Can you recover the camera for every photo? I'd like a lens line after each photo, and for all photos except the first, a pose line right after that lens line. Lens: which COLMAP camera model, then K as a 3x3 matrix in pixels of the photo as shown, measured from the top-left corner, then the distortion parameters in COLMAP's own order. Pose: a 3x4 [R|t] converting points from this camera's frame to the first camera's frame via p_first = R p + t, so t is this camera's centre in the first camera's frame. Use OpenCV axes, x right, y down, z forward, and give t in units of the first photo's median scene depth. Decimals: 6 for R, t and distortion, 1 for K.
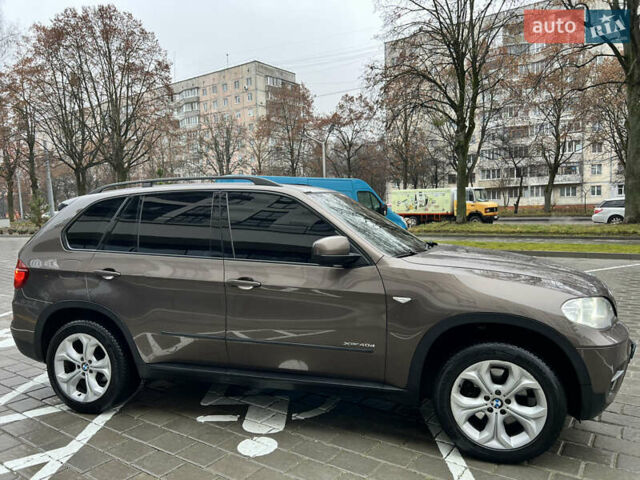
lens RADIAL K [[490.2, 0, 321.9], [0, 490.2, 240.4], [0, 0, 1]] dist [0.031880, -0.041772]
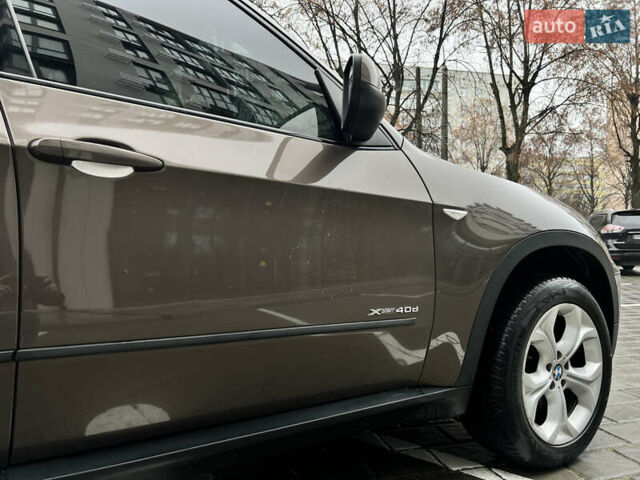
lens RADIAL K [[490.2, 0, 316.4], [0, 490.2, 239.0], [0, 0, 1]] dist [0.031880, -0.041772]
pose [[0.645859, 0.027137, 0.762975, -0.275835], [0.037990, 0.996988, -0.067618, 0.144028], [-0.762511, 0.072657, 0.642882, 0.625898]]
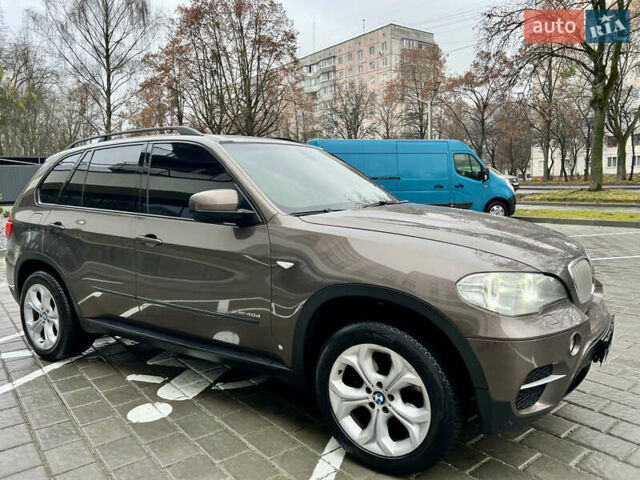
lens RADIAL K [[490.2, 0, 323.0], [0, 490.2, 235.9], [0, 0, 1]] dist [0.031880, -0.041772]
pose [[0.959605, 0.030075, -0.279739, 0.373486], [-0.015047, 0.998333, 0.055715, 0.019402], [0.280948, -0.049255, 0.958458, 0.172518]]
